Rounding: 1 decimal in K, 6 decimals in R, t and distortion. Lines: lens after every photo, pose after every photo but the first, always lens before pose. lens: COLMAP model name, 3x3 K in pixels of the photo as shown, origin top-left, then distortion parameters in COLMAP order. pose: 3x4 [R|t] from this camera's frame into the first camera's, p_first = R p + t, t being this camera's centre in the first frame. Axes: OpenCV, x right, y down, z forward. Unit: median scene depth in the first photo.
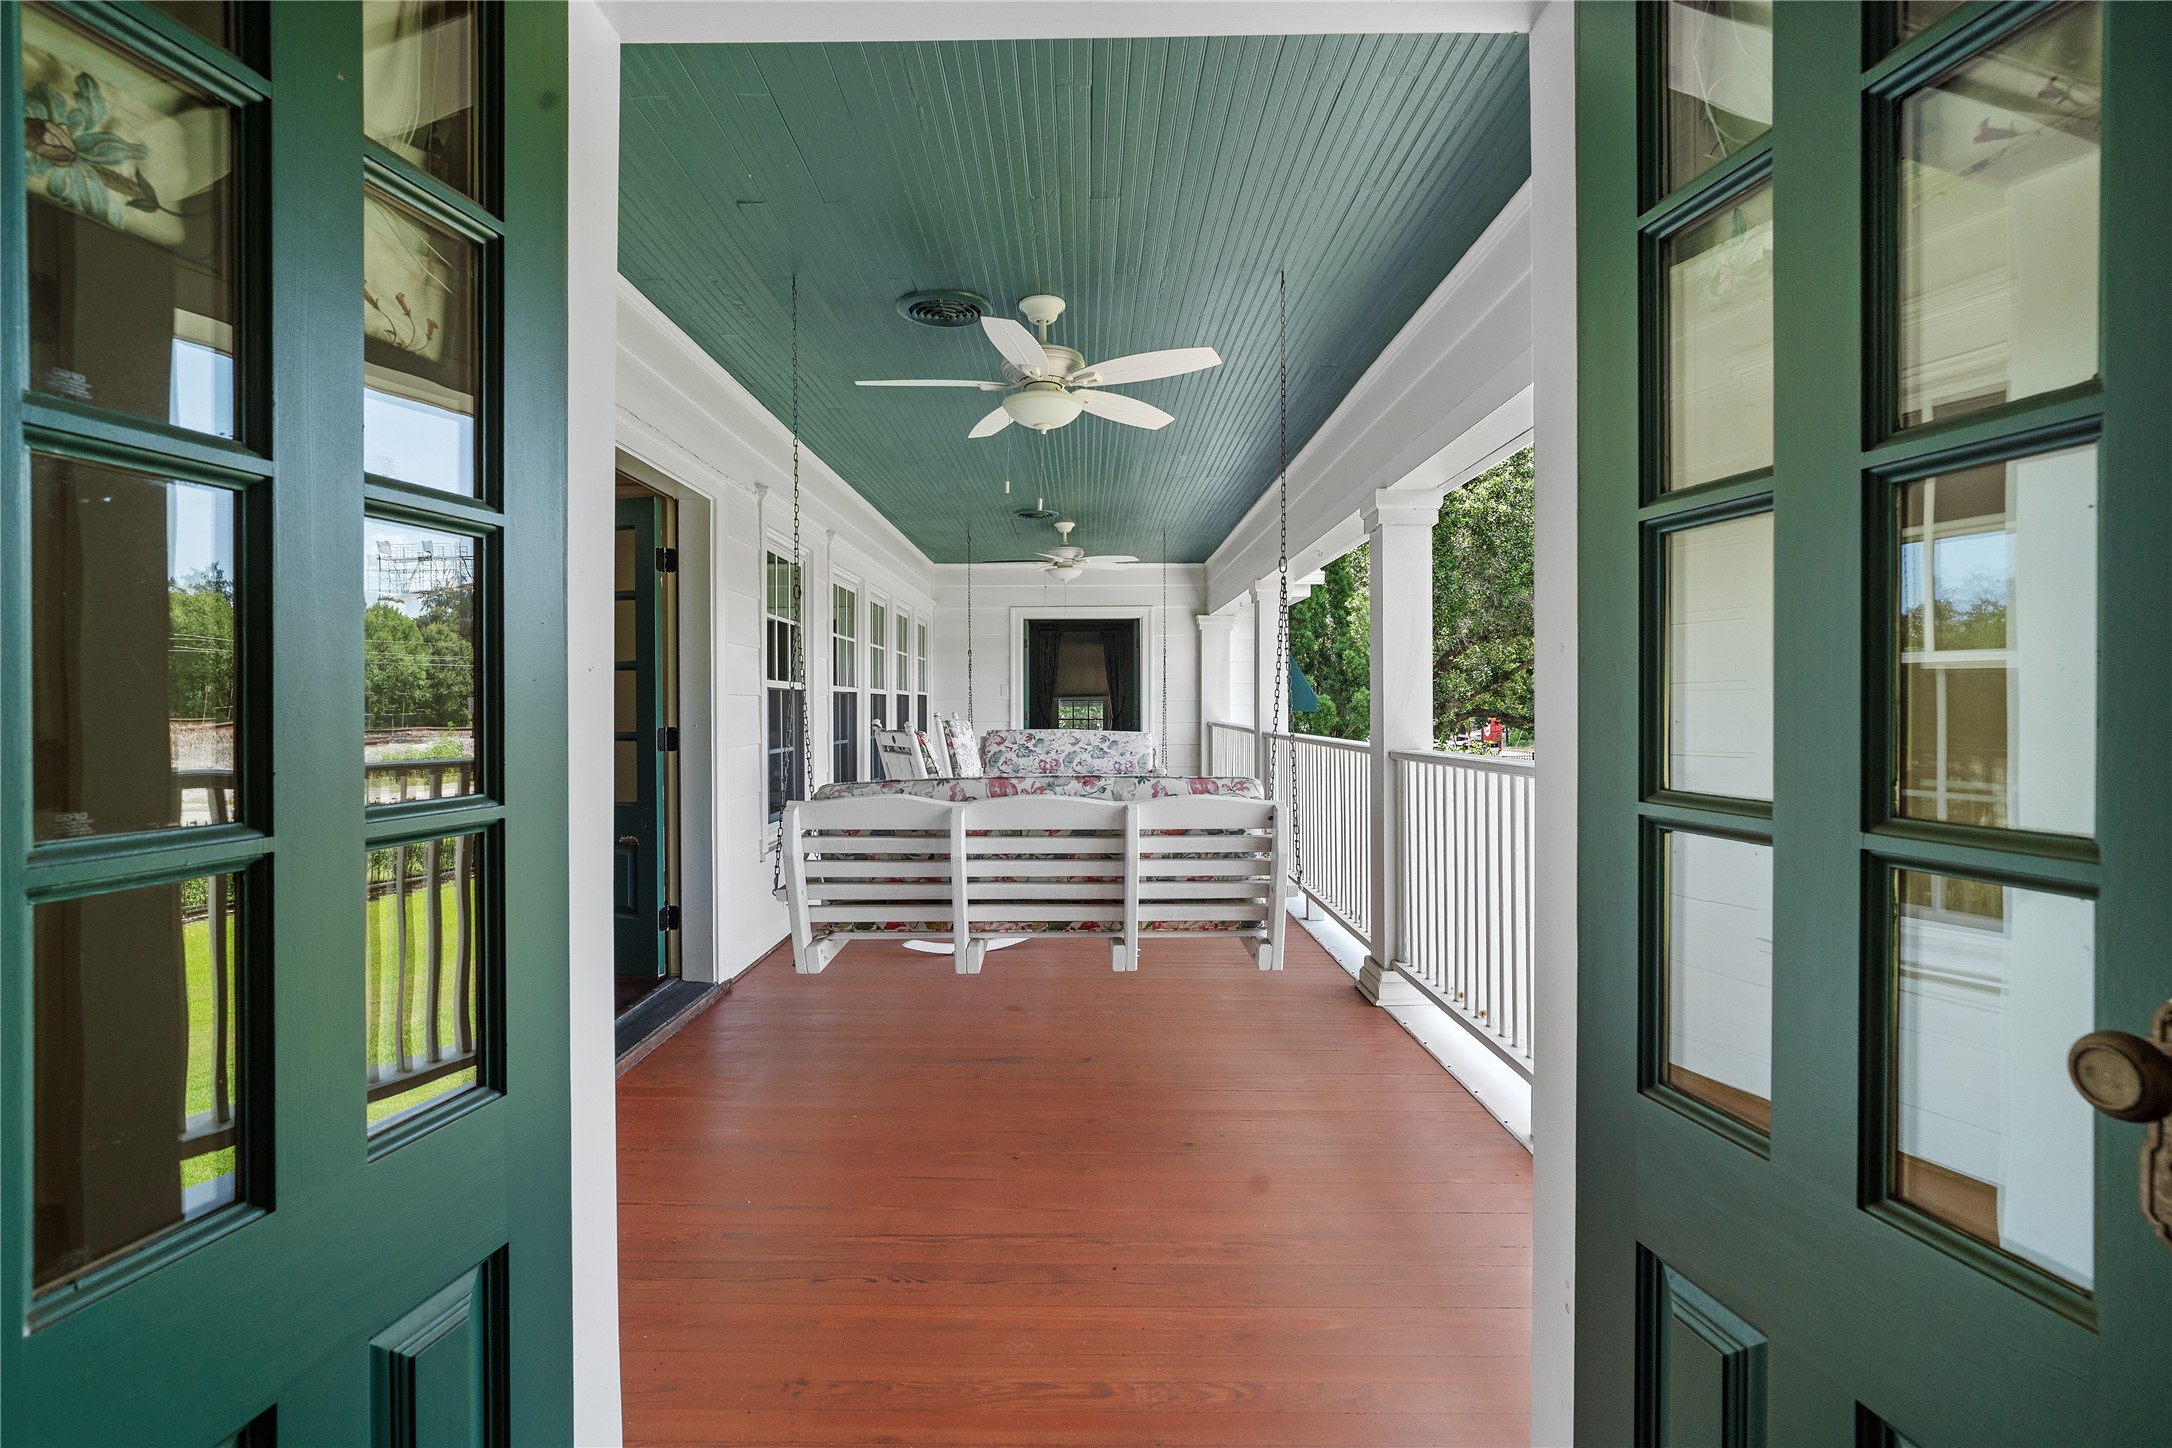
lens RADIAL K [[1048.2, 0, 1081.5], [0, 1048.2, 745.9], [0, 0, 1]] dist [-0.021576, 0.012920]
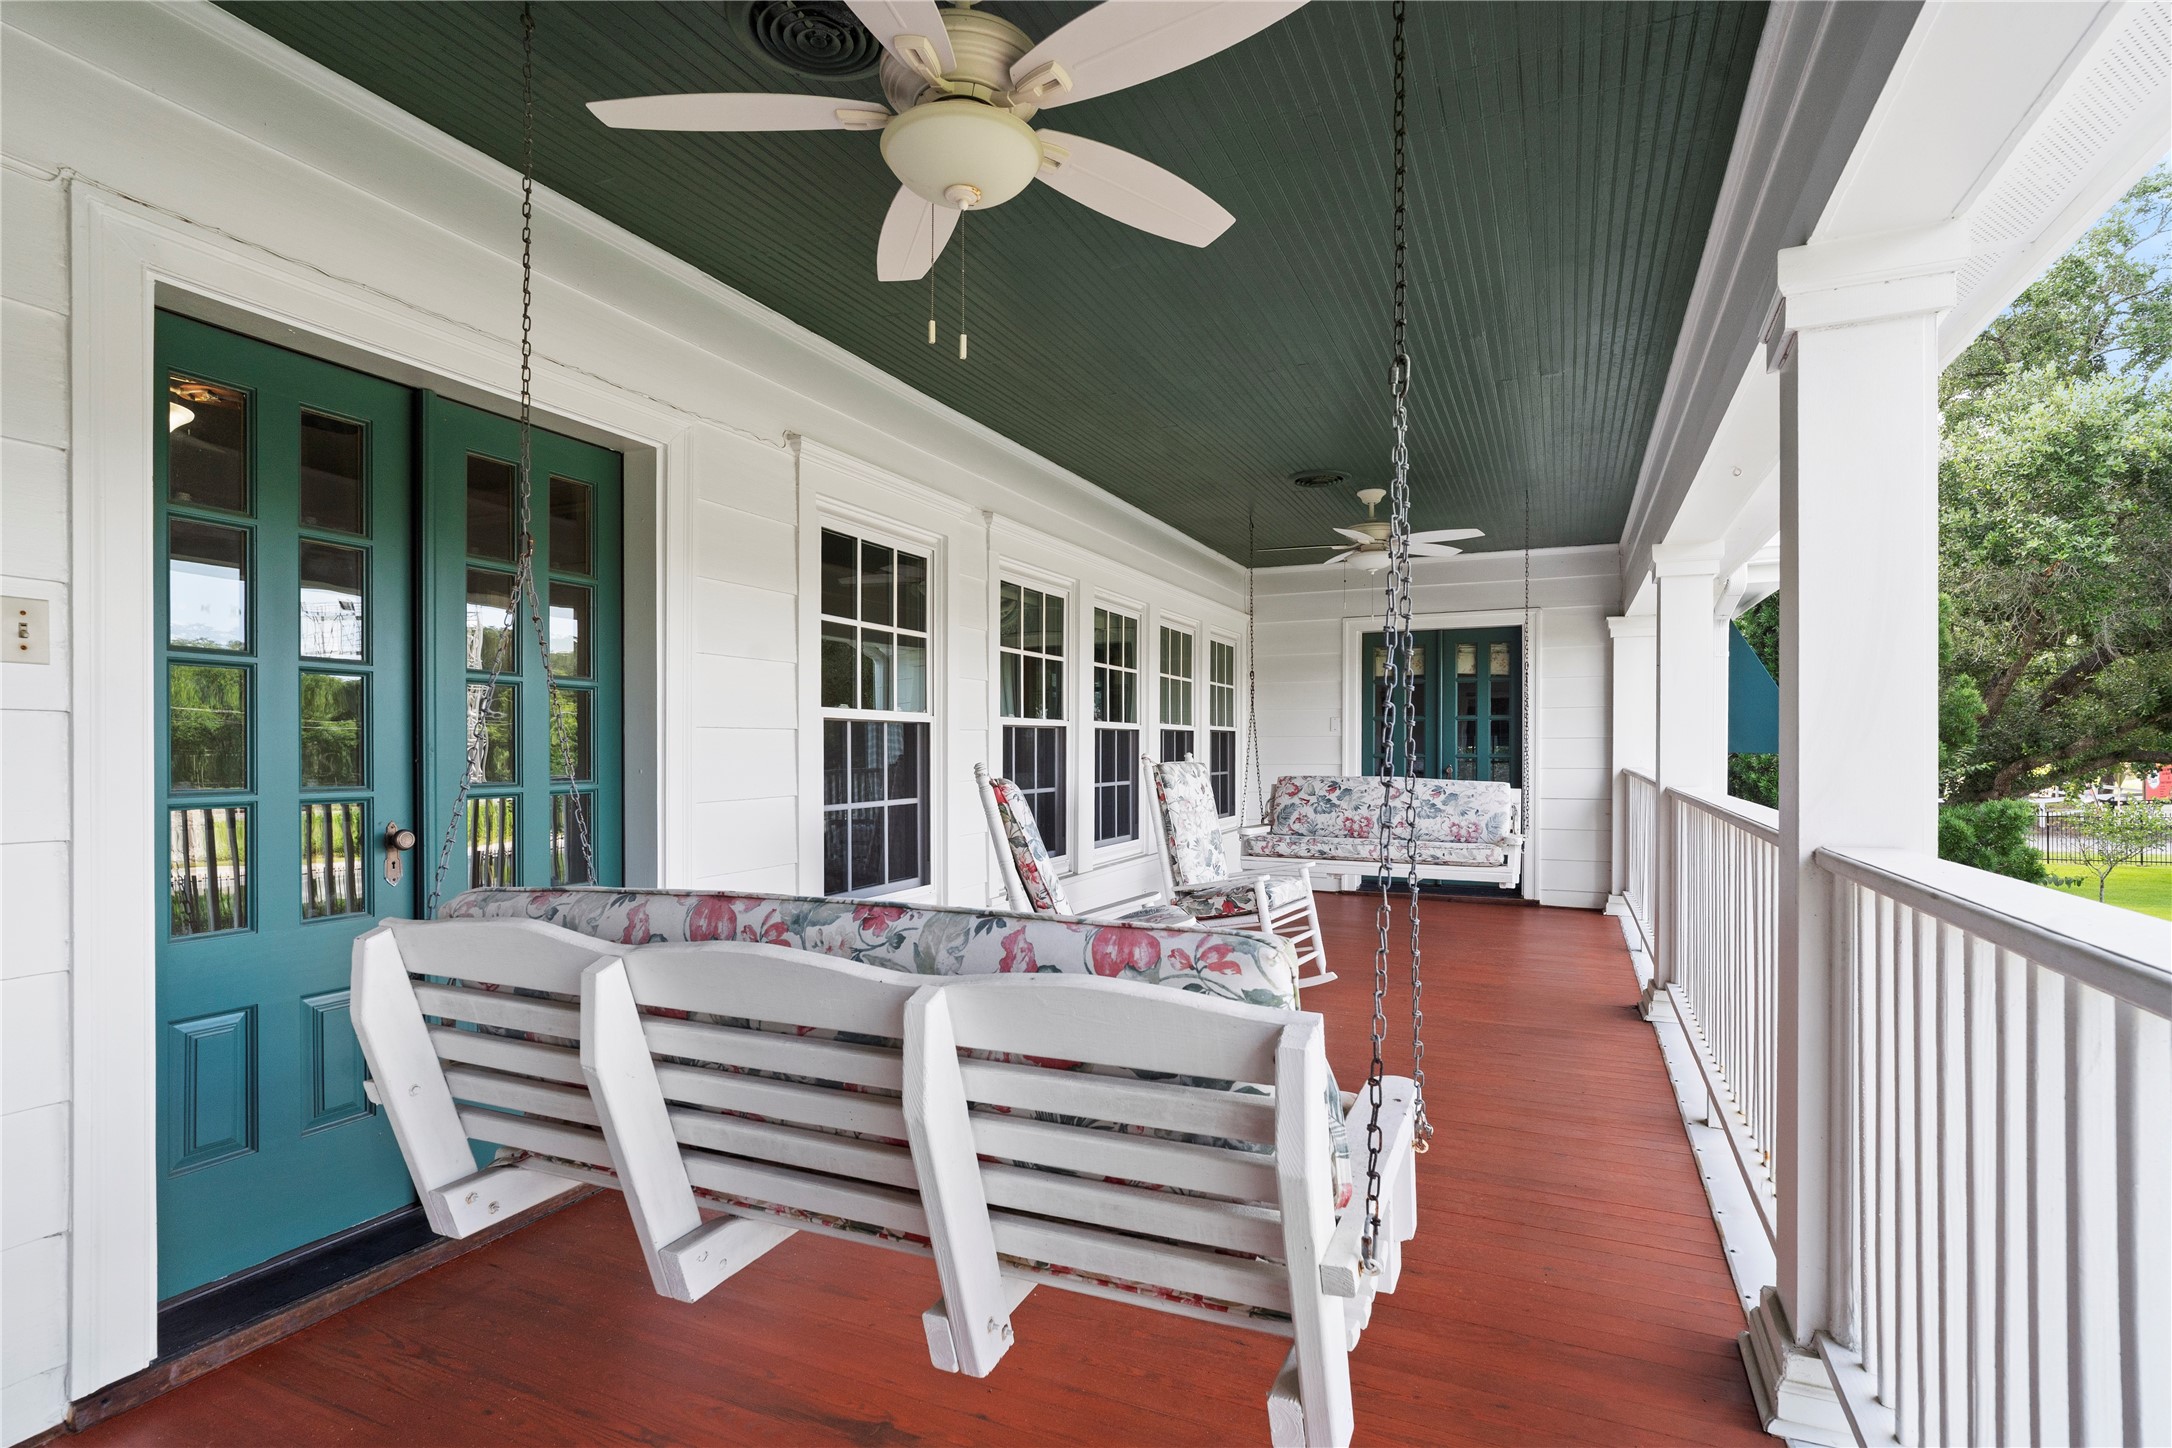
lens RADIAL K [[1060.7, 0, 1087.6], [0, 1060.7, 752.0], [0, 0, 1]] dist [0.000003, -0.000942]
pose [[0.913742, 0.002166, -0.406289, 0.097816], [-0.015337, 0.999457, -0.029166, -0.008431], [0.406005, 0.032881, 0.913279, 0.240258]]
